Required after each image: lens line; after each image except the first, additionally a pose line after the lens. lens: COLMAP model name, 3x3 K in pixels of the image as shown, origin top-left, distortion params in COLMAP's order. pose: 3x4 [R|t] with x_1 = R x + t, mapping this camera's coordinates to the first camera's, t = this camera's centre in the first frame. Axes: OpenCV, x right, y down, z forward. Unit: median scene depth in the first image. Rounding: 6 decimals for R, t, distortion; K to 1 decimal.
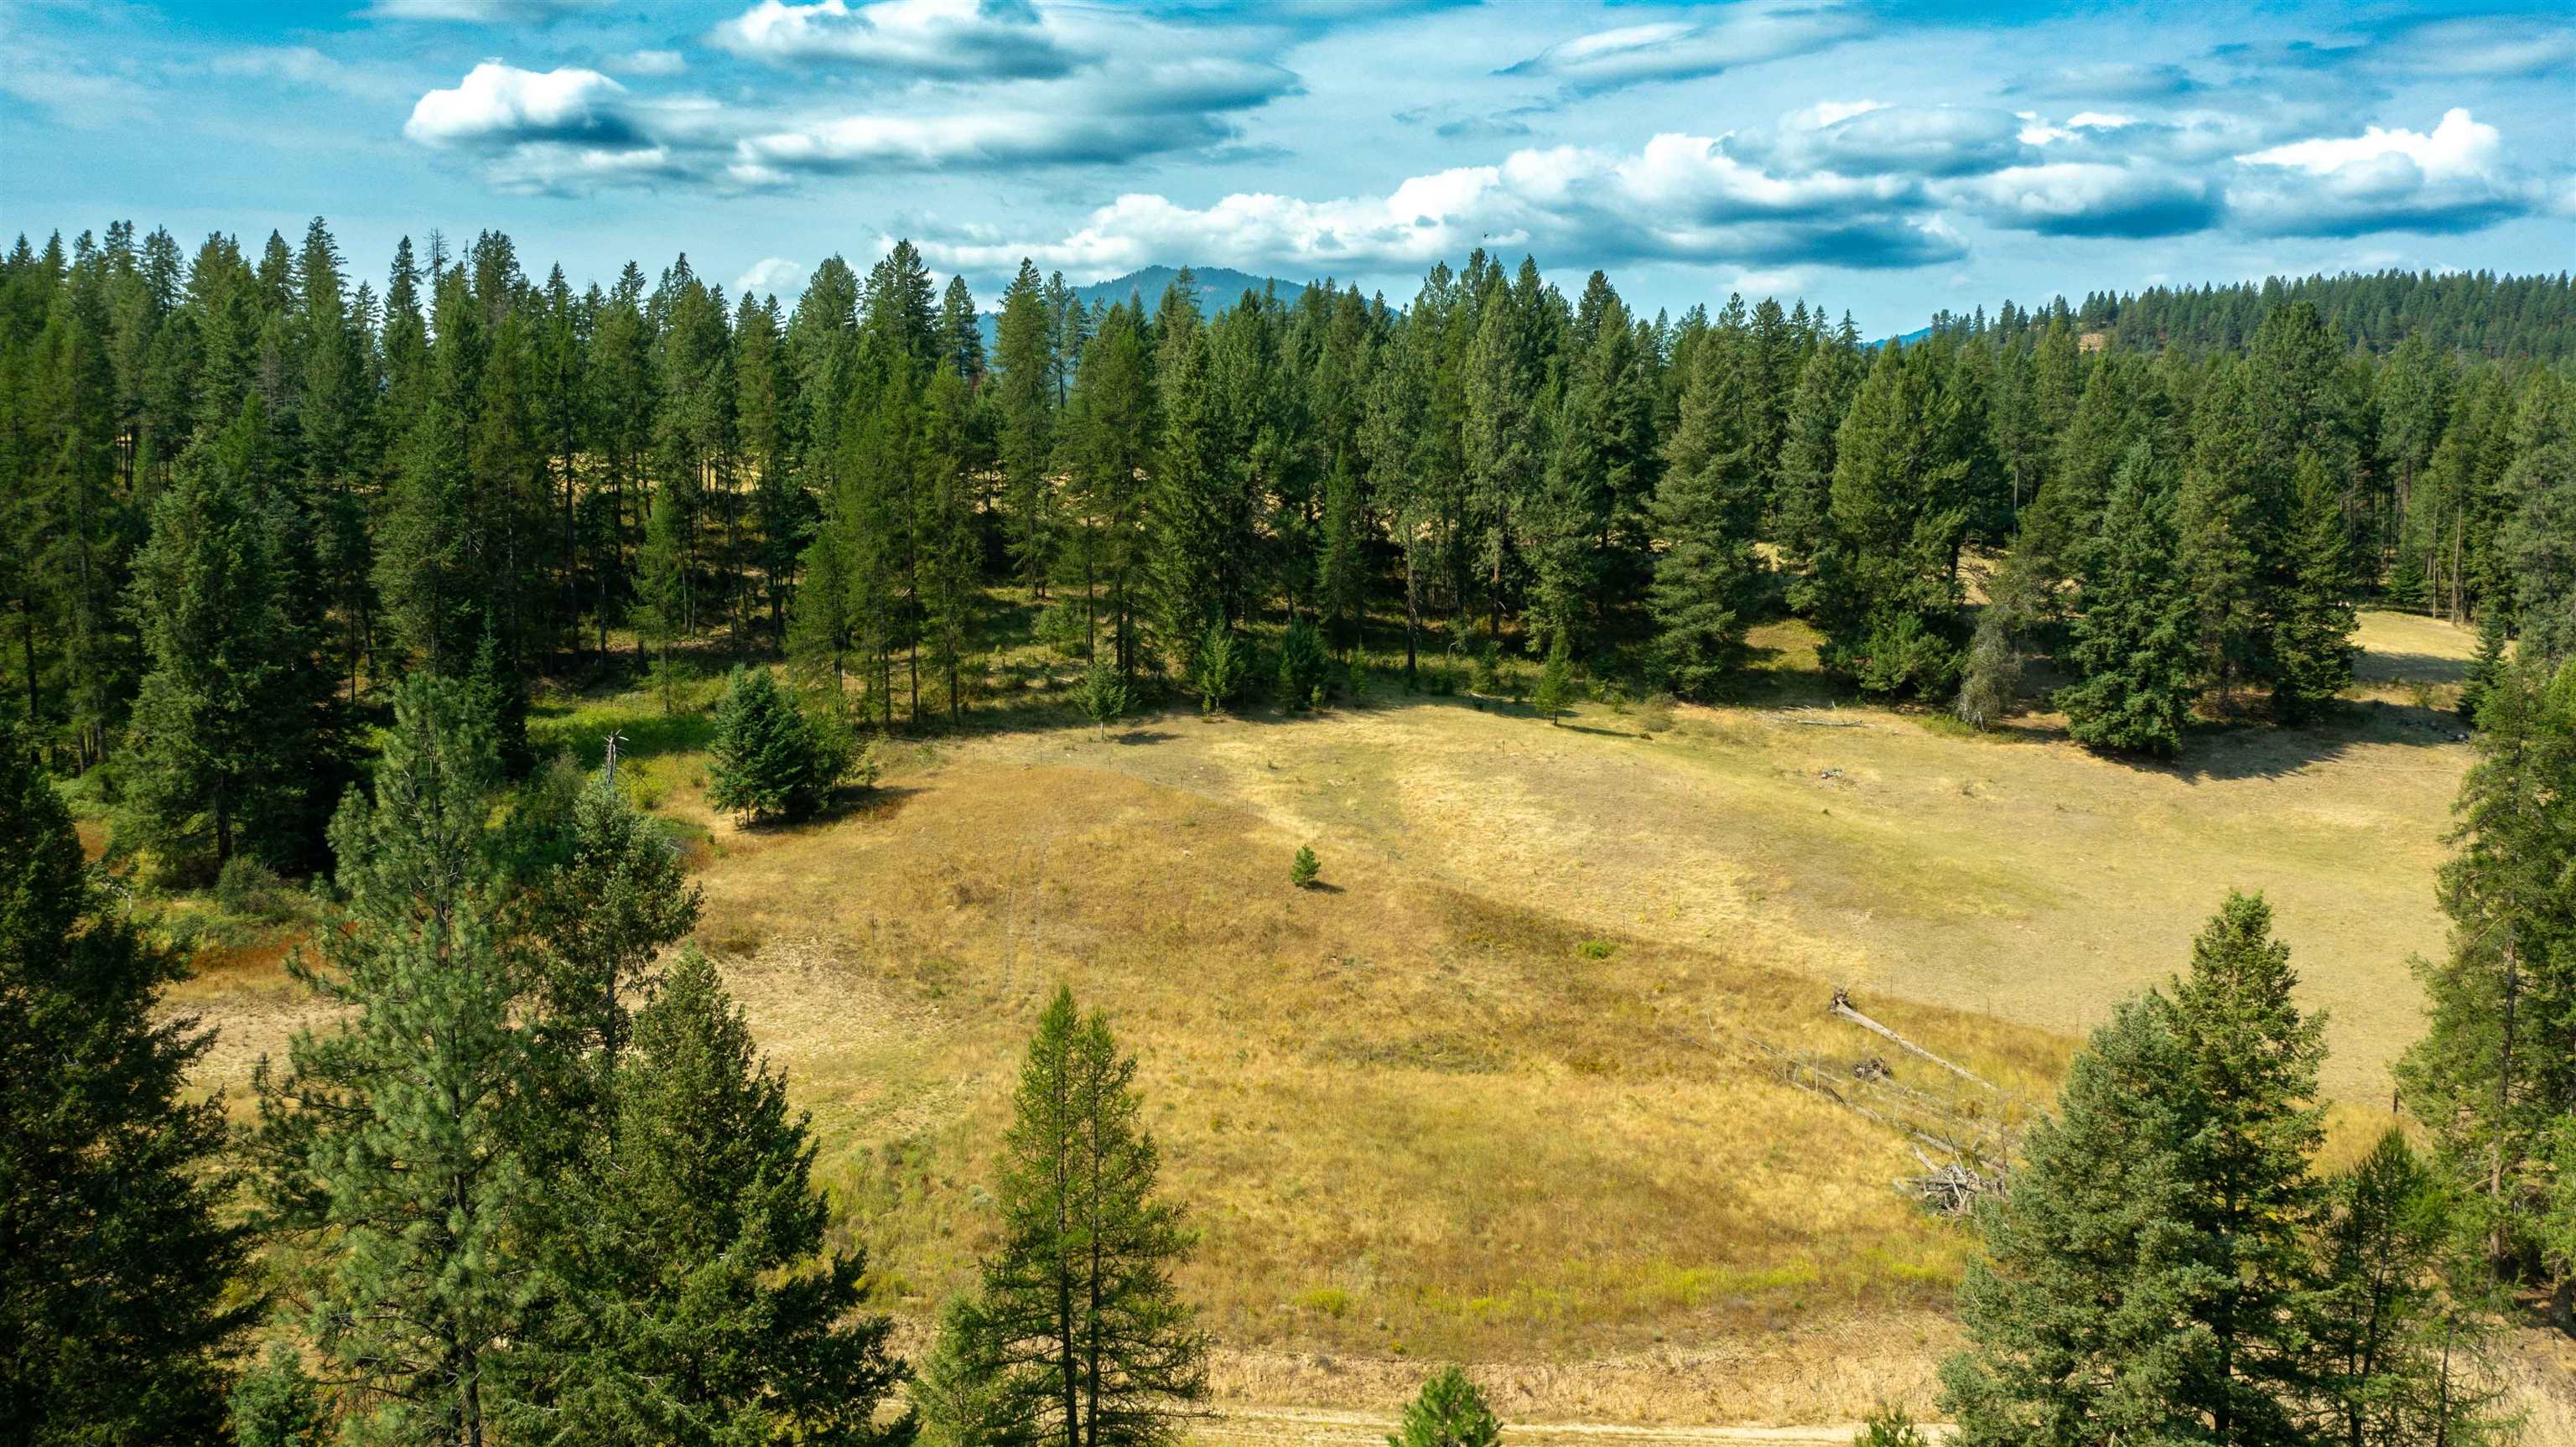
lens RADIAL K [[2161.4, 0, 1285.6], [0, 2161.4, 725.6], [0, 0, 1]] dist [0.038362, -0.008238]
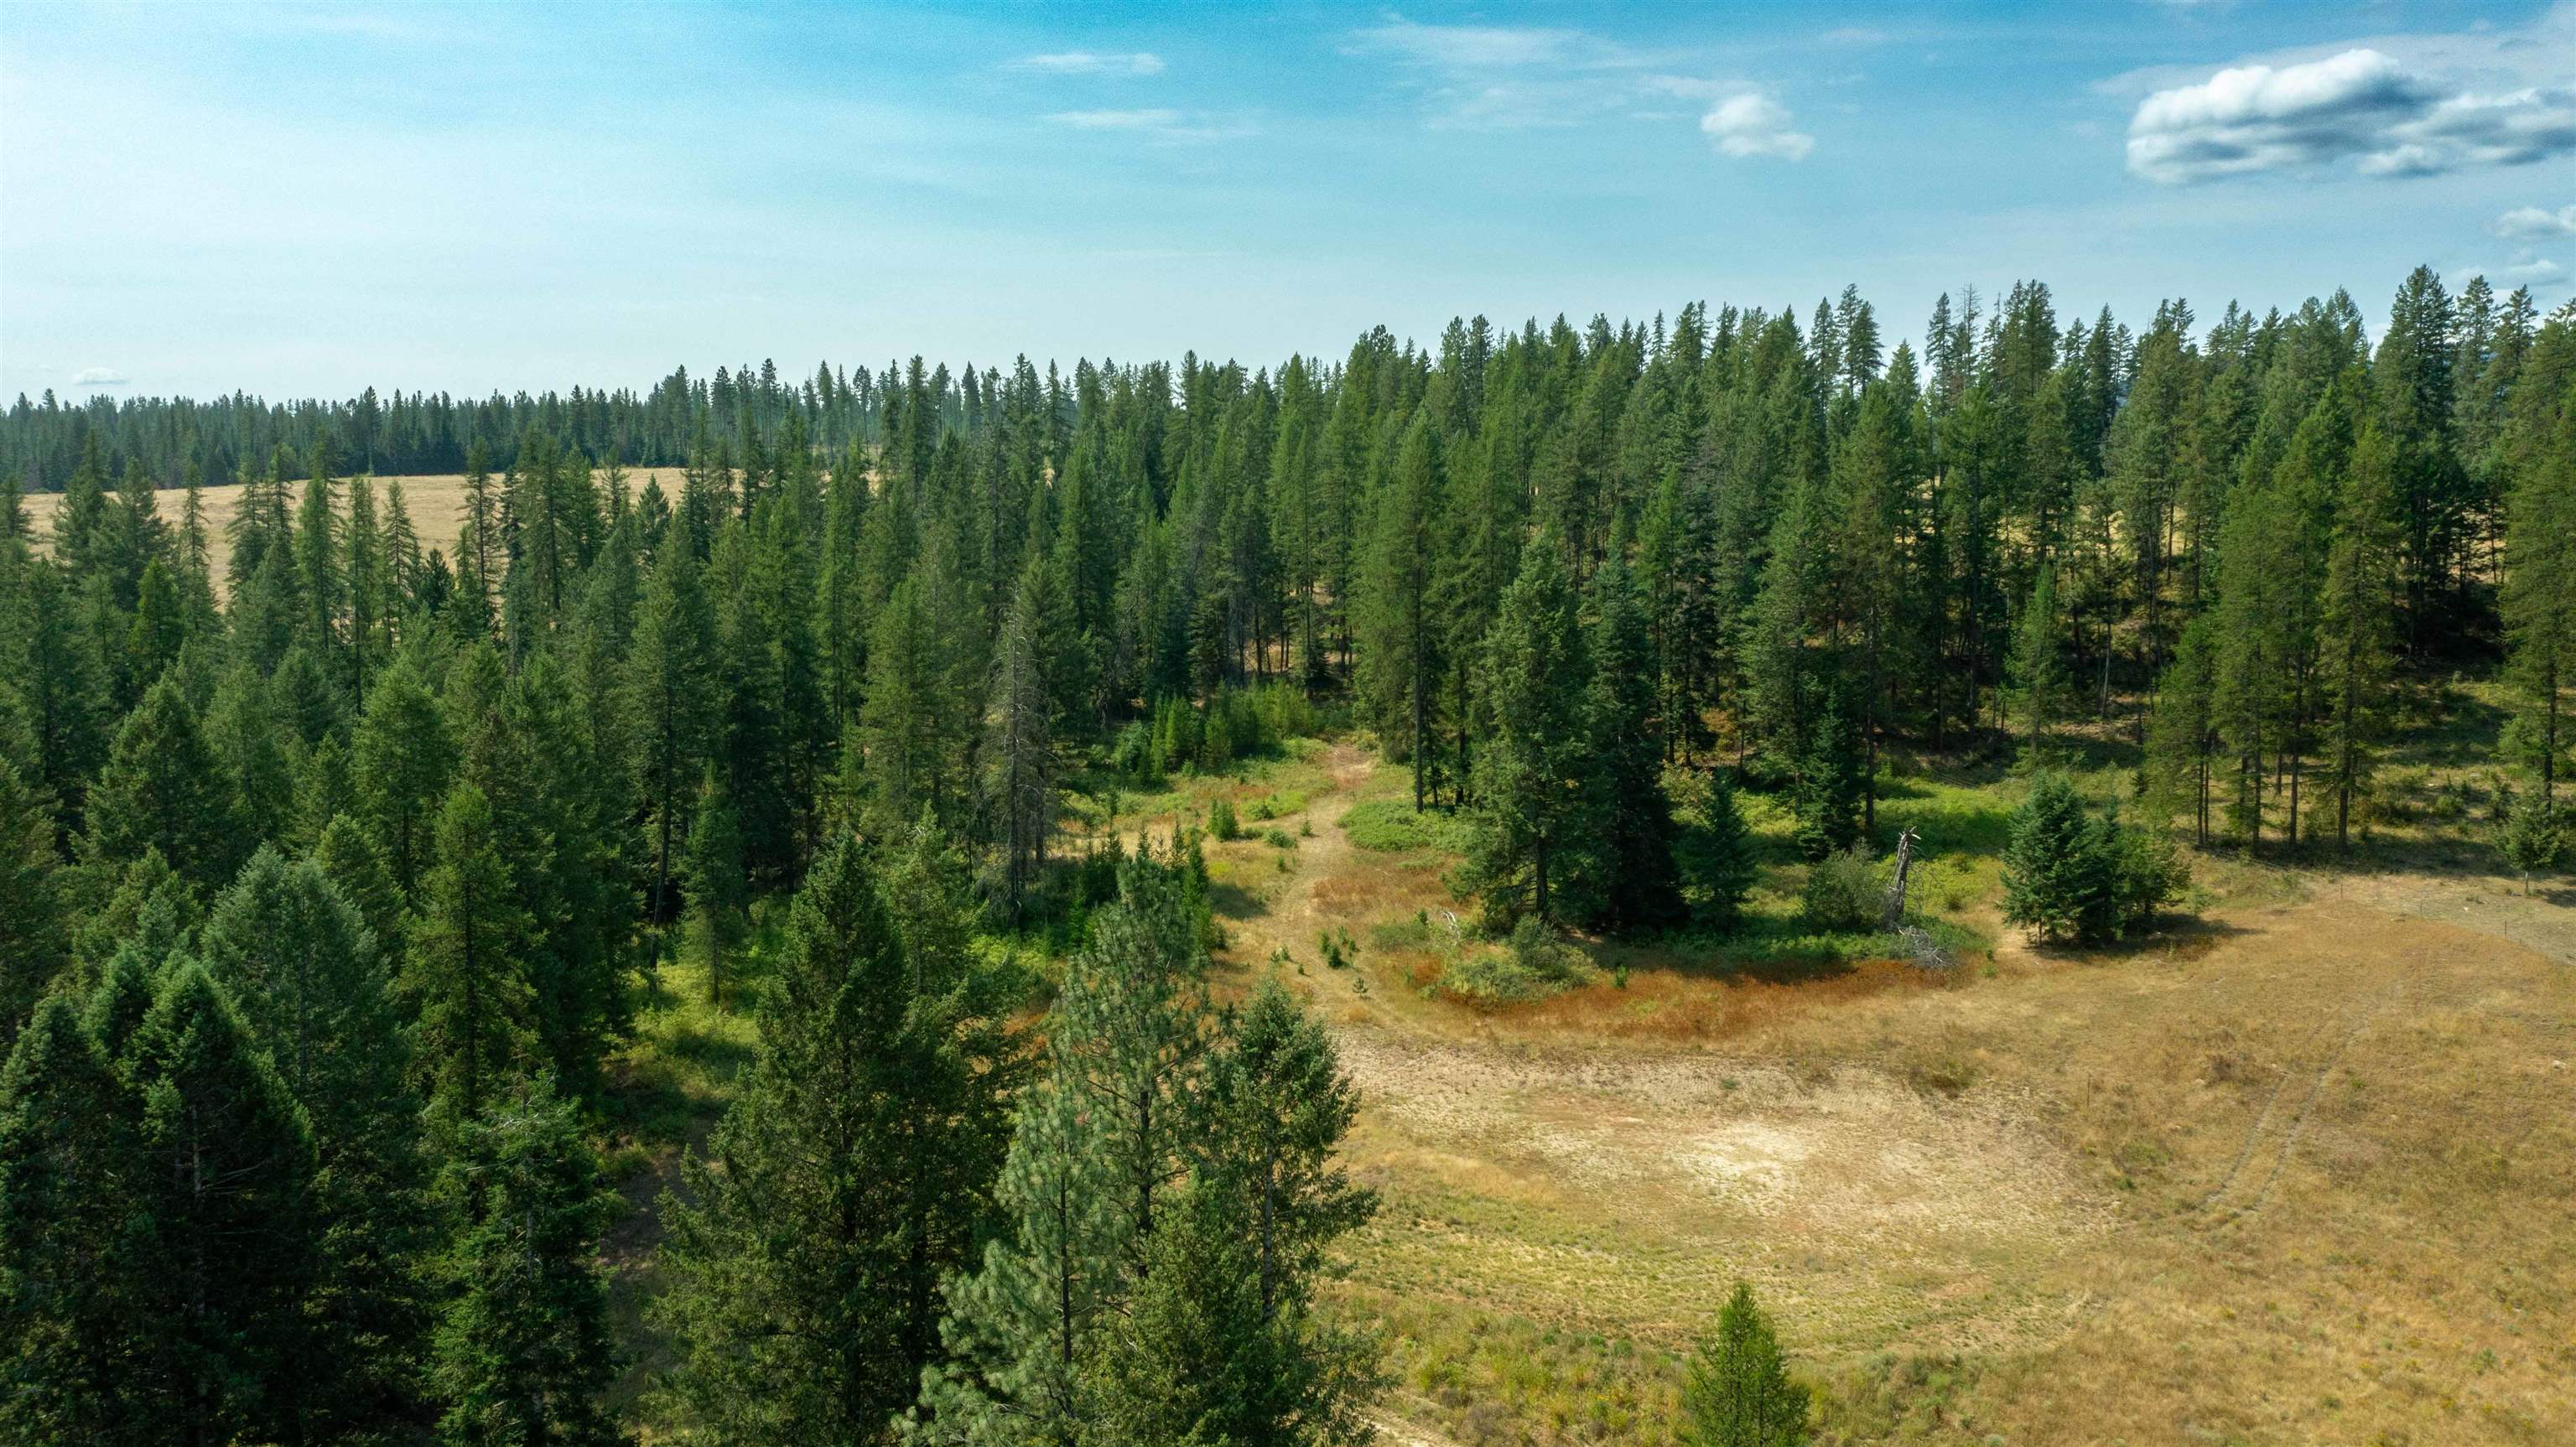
lens RADIAL K [[2161.4, 0, 1286.5], [0, 2161.4, 719.6], [0, 0, 1]] dist [0.038362, -0.008238]
pose [[0.715549, 0.069965, -0.695050, 0.151625], [-0.074394, 0.996946, 0.023766, -0.045367], [0.694590, 0.034702, 0.718568, 0.108221]]
